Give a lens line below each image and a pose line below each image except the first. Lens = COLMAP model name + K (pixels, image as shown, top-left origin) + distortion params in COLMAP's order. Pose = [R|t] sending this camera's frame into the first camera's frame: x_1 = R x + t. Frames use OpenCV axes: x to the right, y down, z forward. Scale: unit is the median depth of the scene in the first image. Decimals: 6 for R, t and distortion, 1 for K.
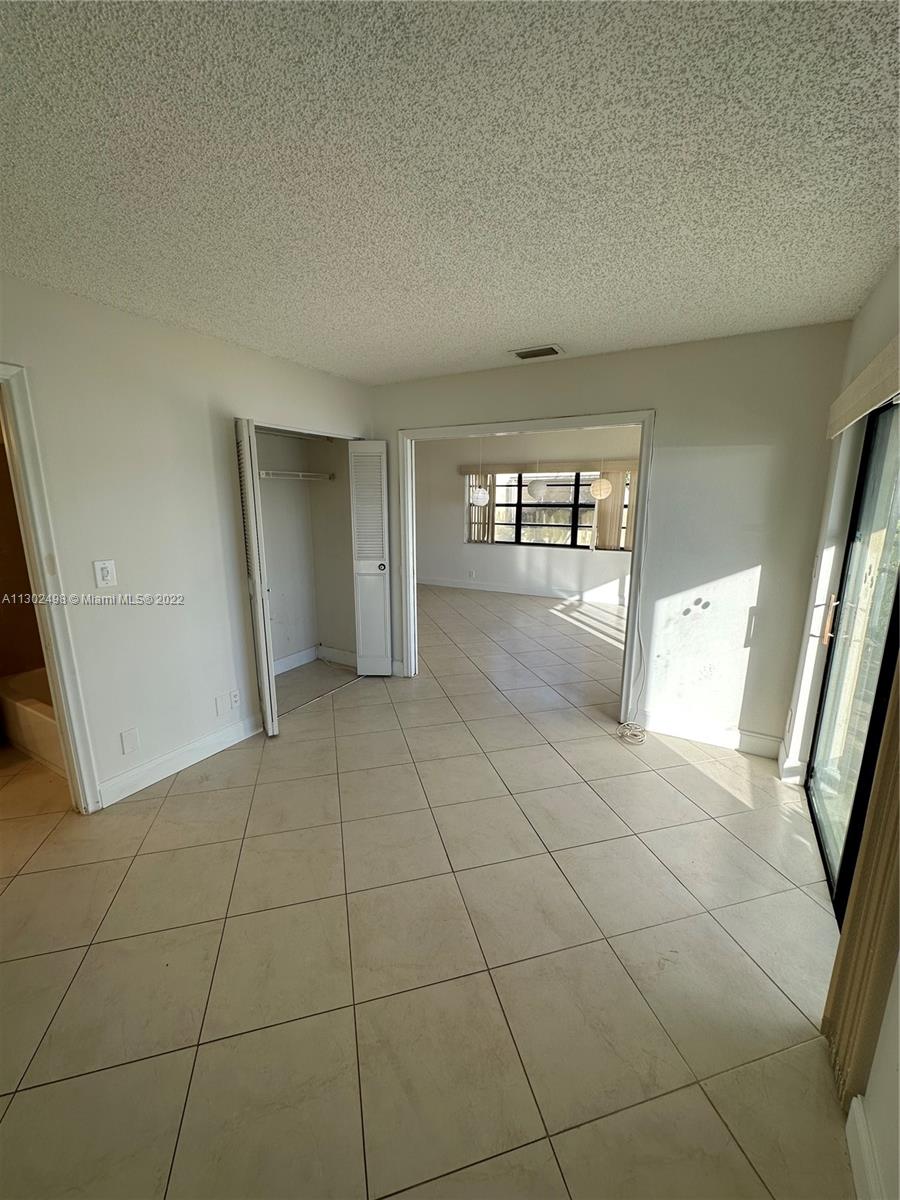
lens RADIAL K [[479.1, 0, 456.6], [0, 479.1, 600.6], [0, 0, 1]] dist [-0.008802, 0.000806]
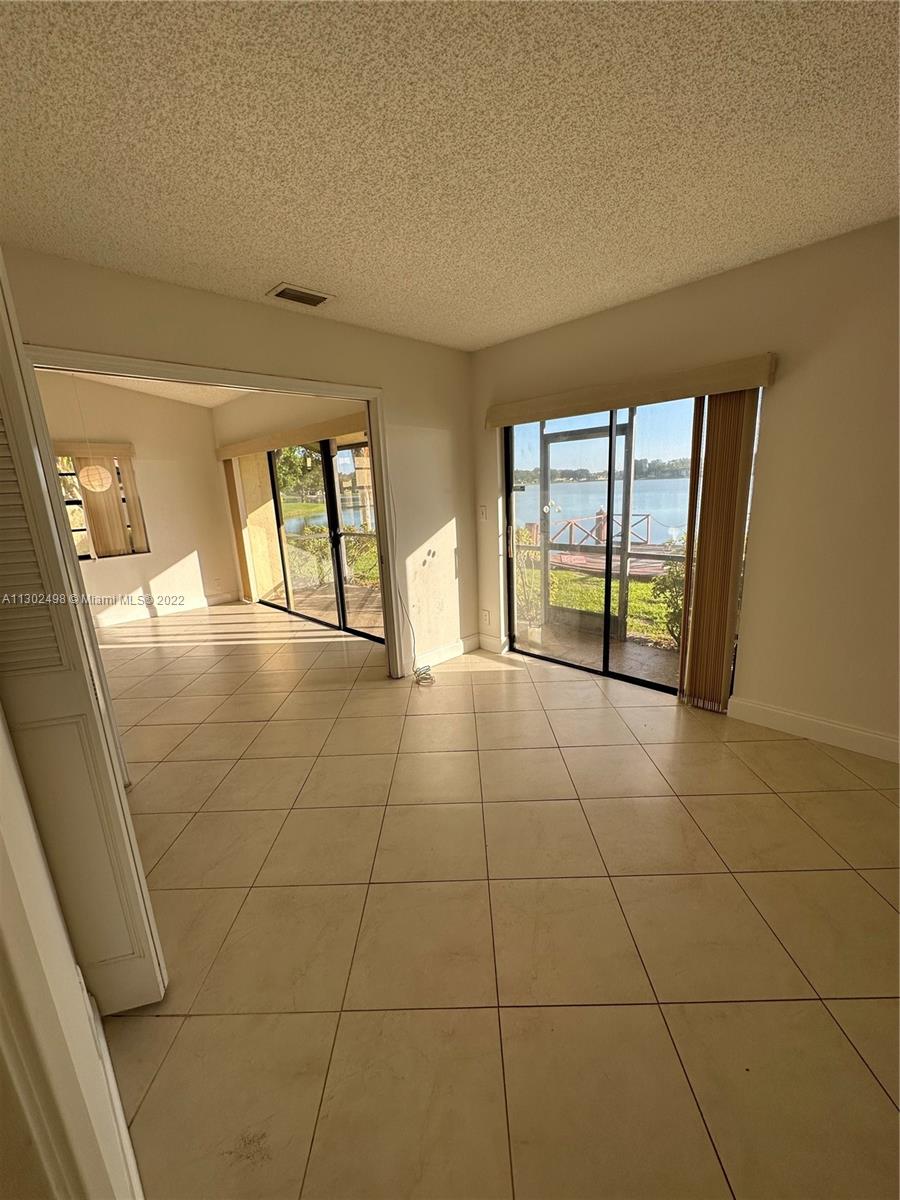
lens RADIAL K [[479.1, 0, 444.0], [0, 479.1, 600.8], [0, 0, 1]] dist [-0.008802, 0.000806]
pose [[0.282948, -0.242300, 0.928025, -0.673640], [0.248798, 0.952987, 0.172961, -0.084588], [-0.926305, 0.181952, 0.329929, 0.574009]]
